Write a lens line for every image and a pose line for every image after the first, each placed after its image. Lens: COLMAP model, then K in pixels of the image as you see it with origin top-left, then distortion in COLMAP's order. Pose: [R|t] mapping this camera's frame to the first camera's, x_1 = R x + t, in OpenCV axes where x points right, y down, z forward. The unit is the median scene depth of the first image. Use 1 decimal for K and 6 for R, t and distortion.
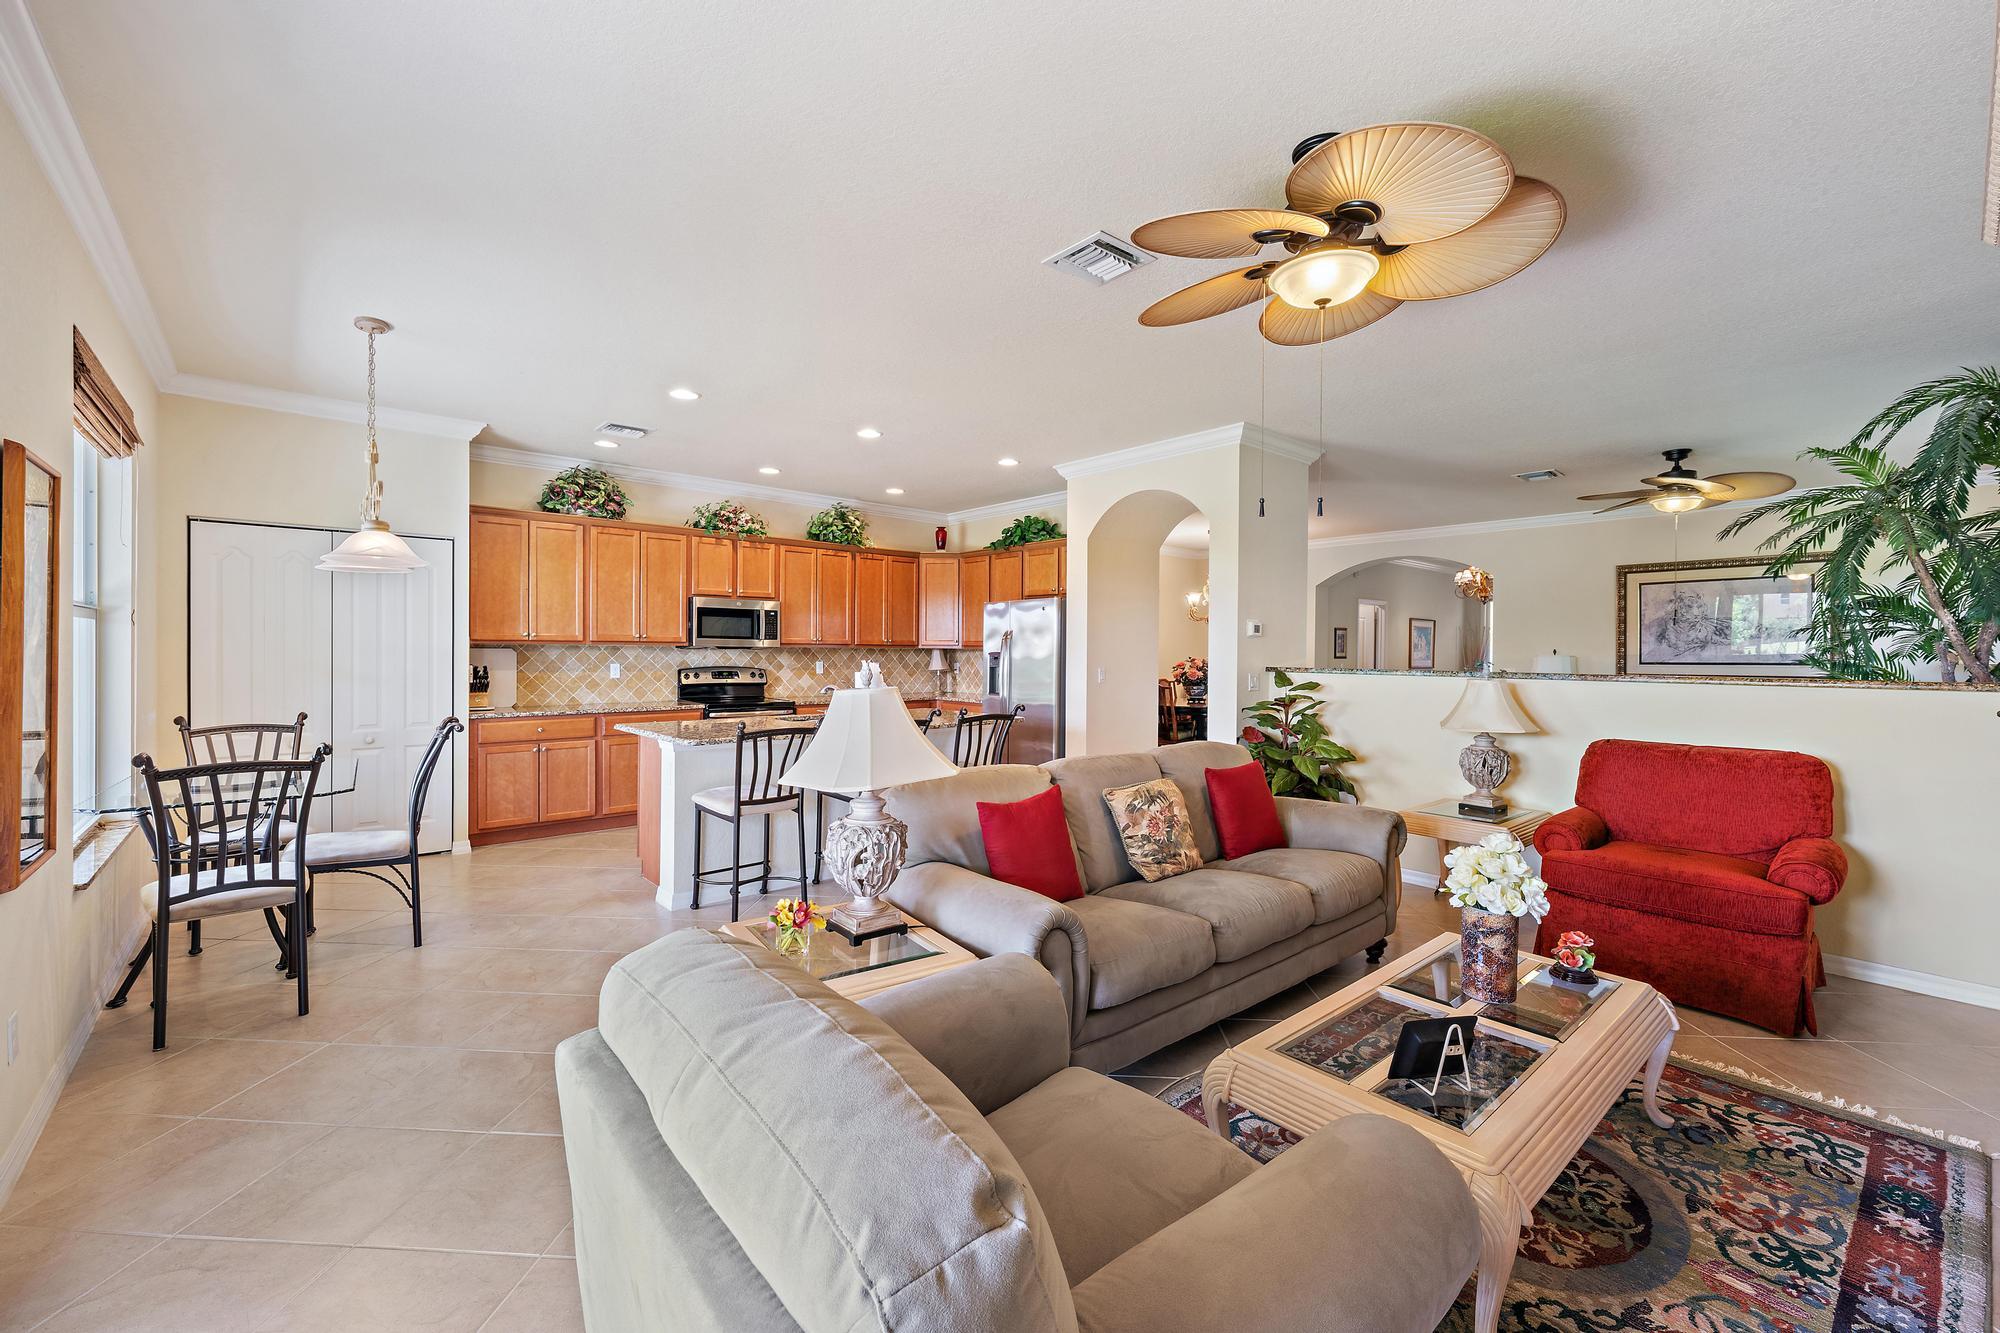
lens RADIAL K [[851.8, 0, 1006.0], [0, 851.8, 655.2], [0, 0, 1]] dist [0.002220, 0.000288]
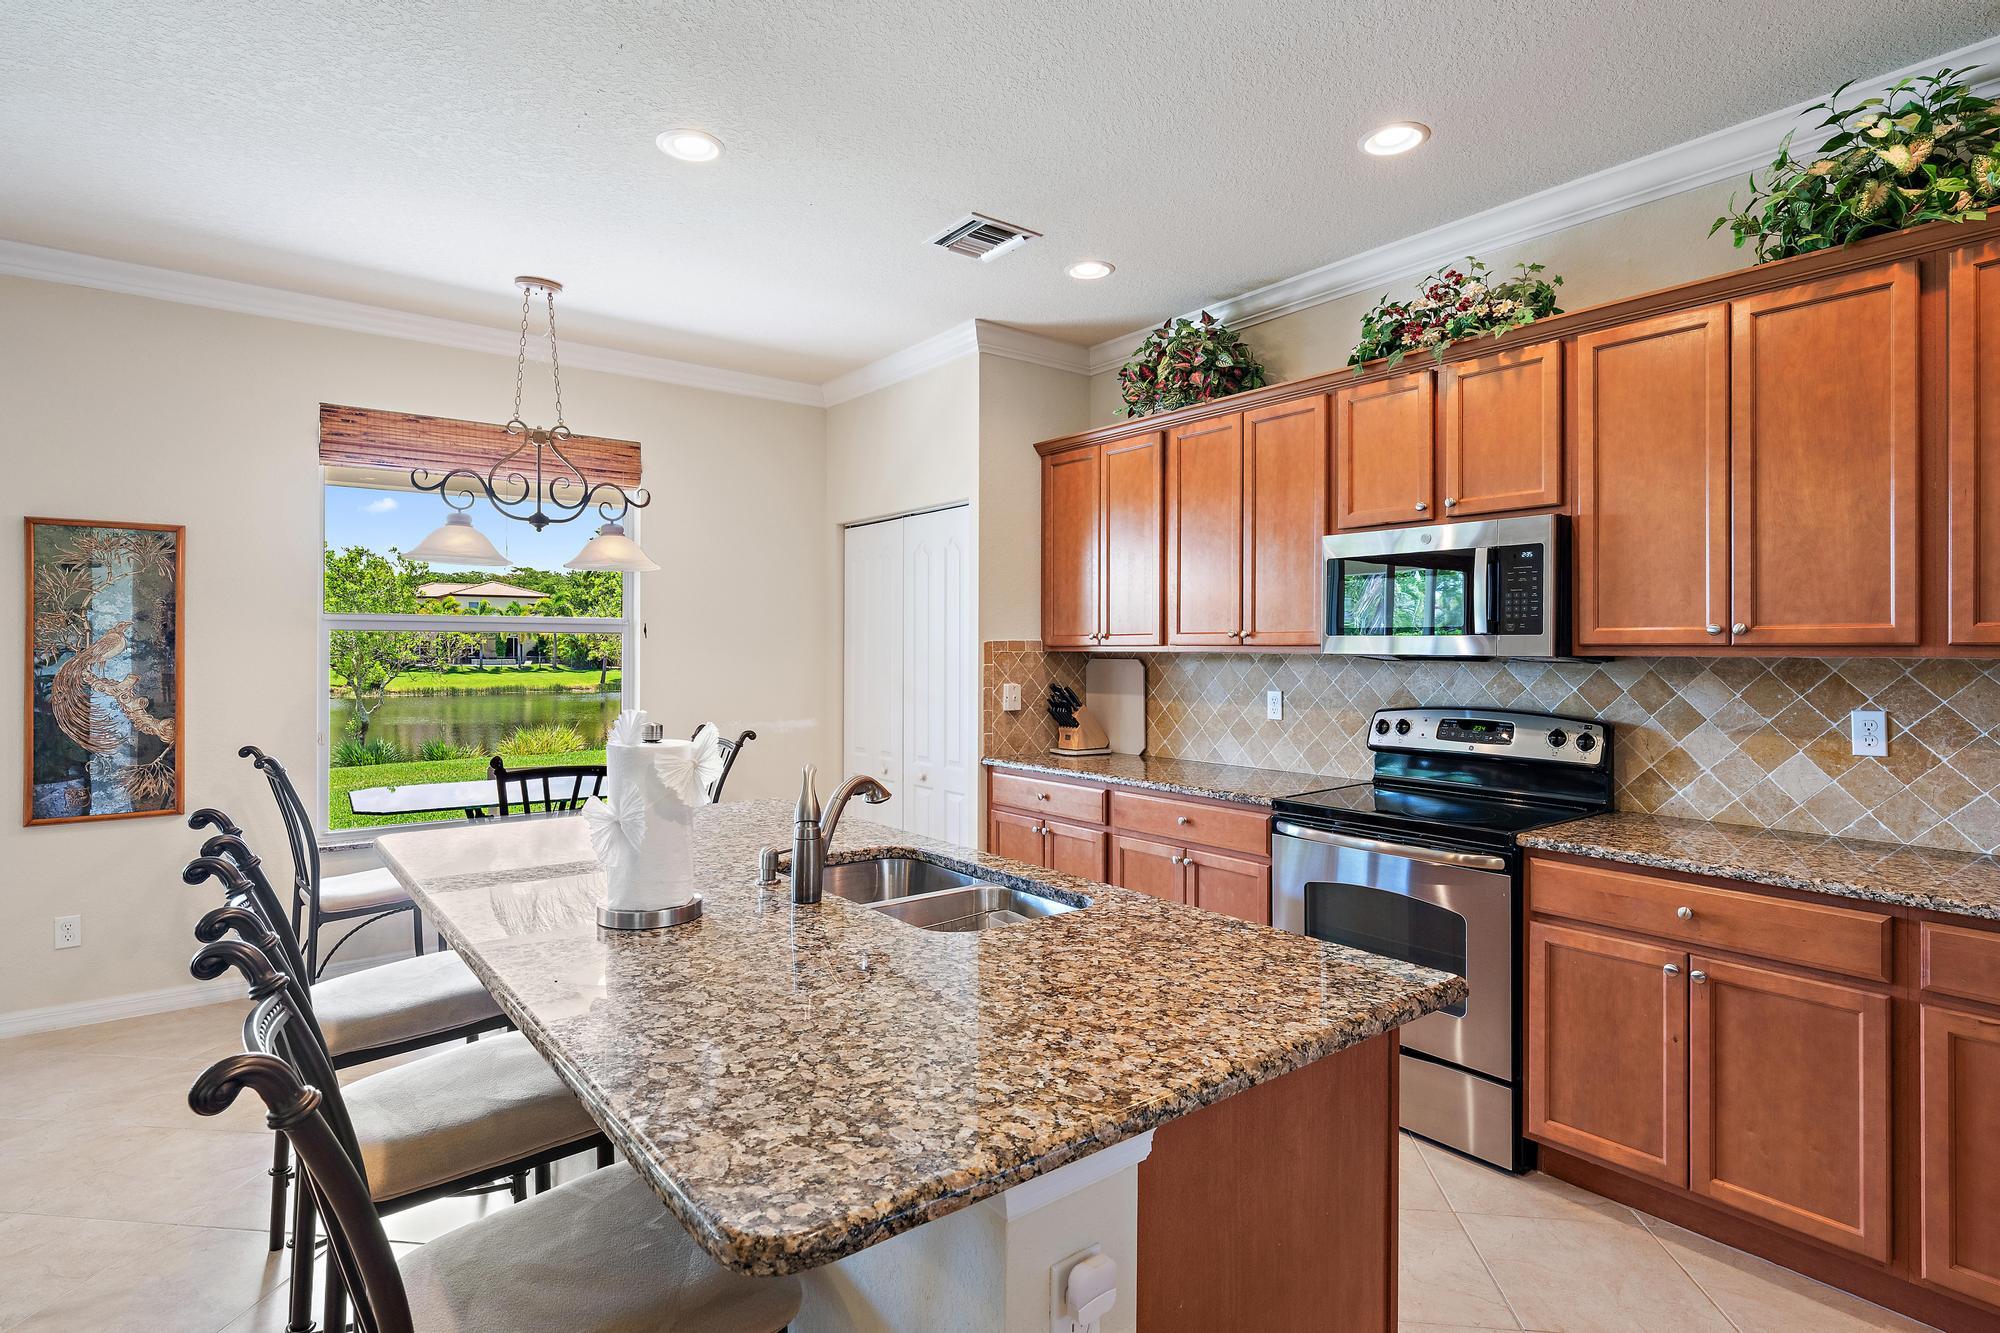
lens RADIAL K [[1013.7, 0, 1000.4], [0, 1013.7, 647.7], [0, 0, 1]] dist [0.004584, 0.000031]
pose [[-0.077626, -0.008555, -0.996946, 0.137206], [-0.007869, 0.999937, -0.007968, -0.008732], [0.996952, 0.007226, -0.077688, 0.868210]]
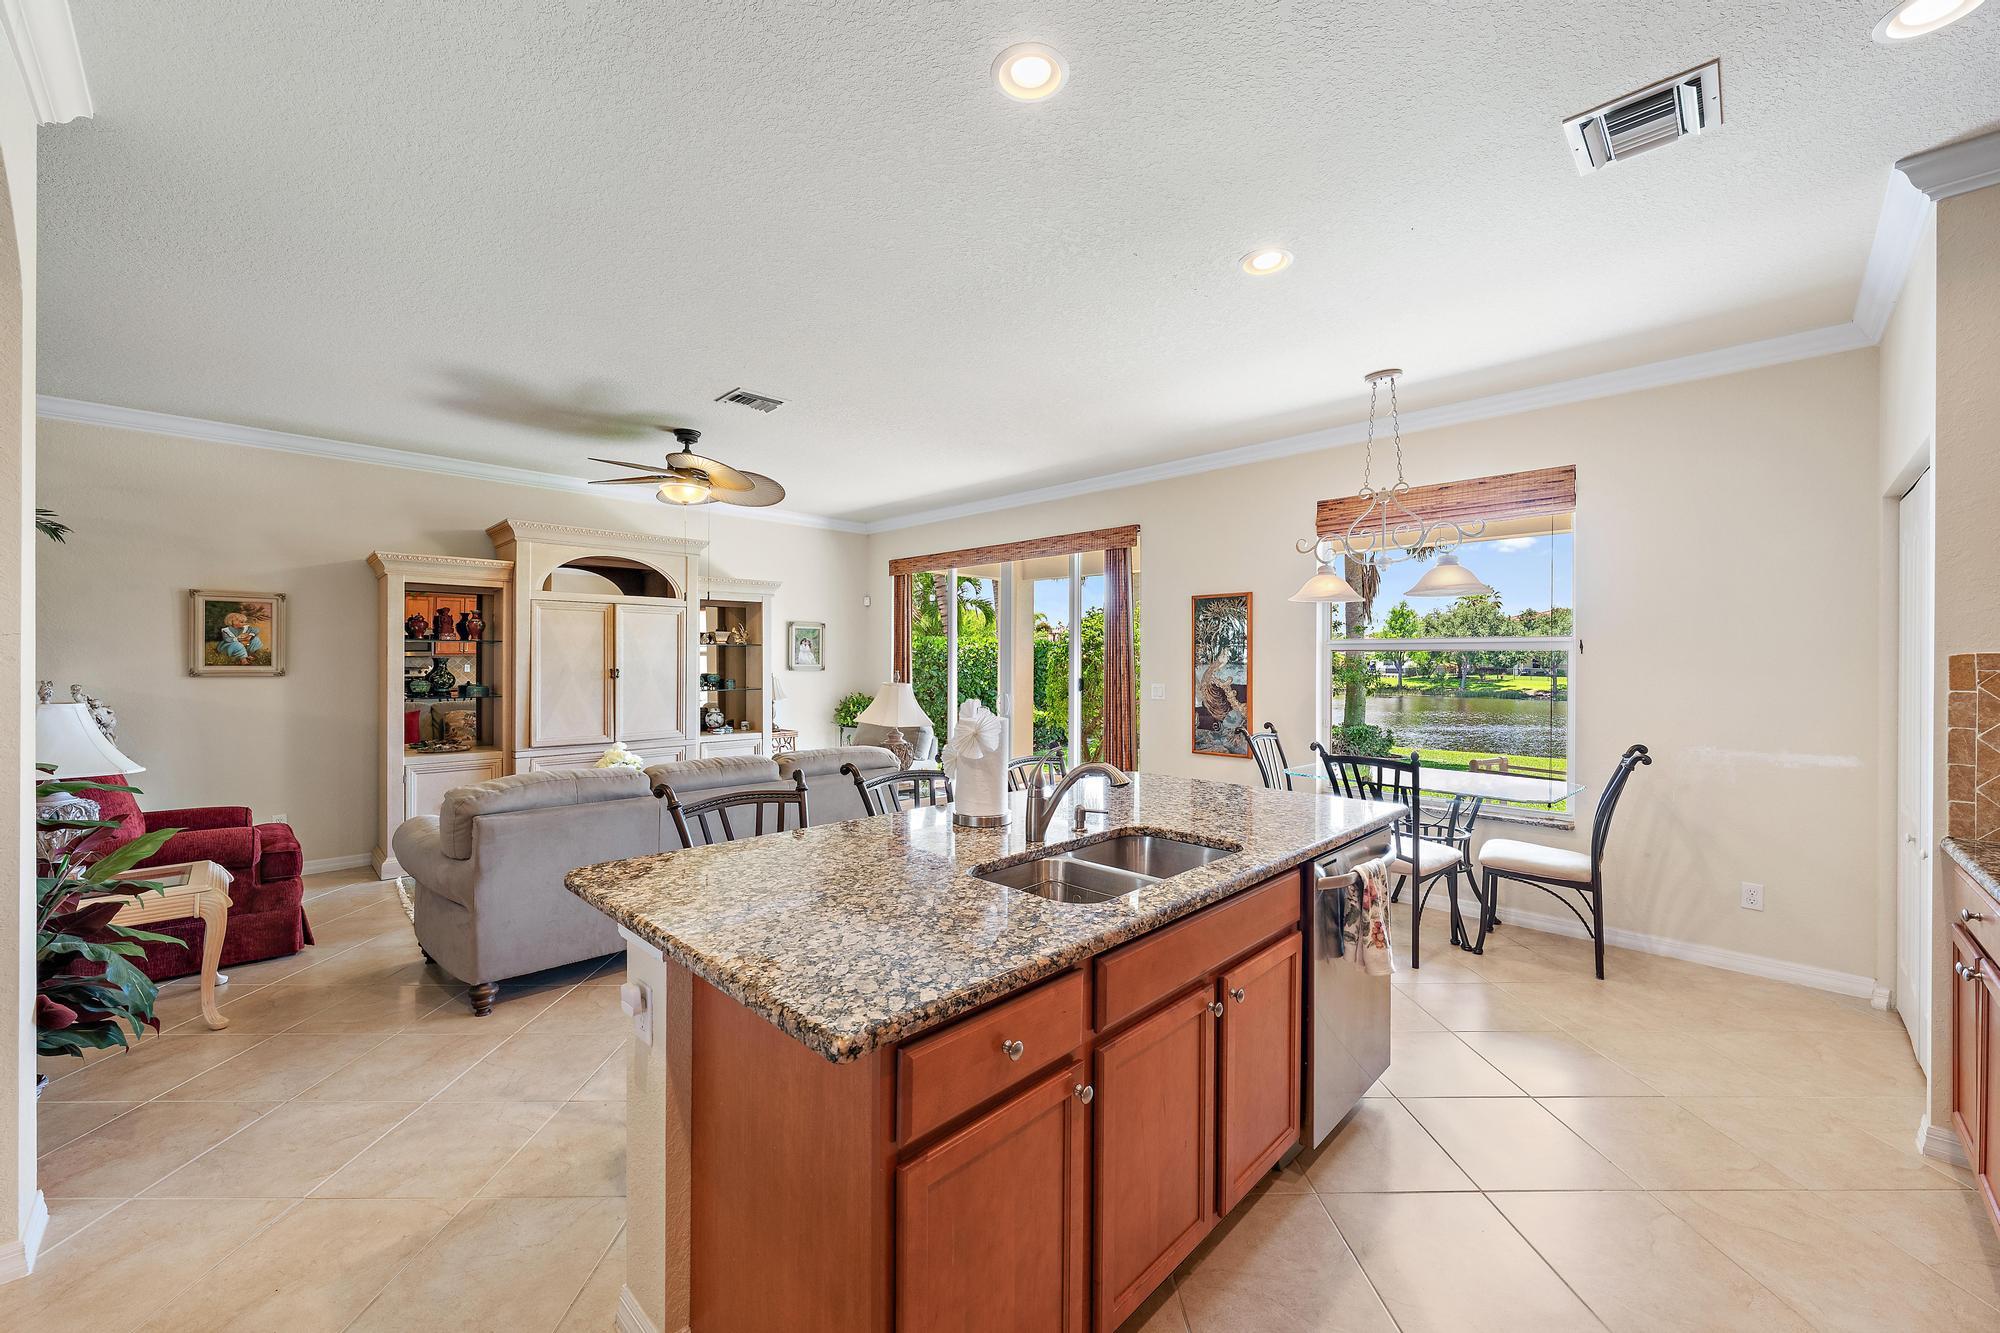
lens RADIAL K [[763.0, 0, 1000.0], [0, 763.0, 666.5], [0, 0, 1]] dist [-0.001387, -0.000351]
pose [[-0.998197, -0.011252, -0.058957, -0.090698], [-0.012148, 0.999816, 0.014847, -0.012860], [0.058779, 0.015537, -0.998150, 1.077285]]
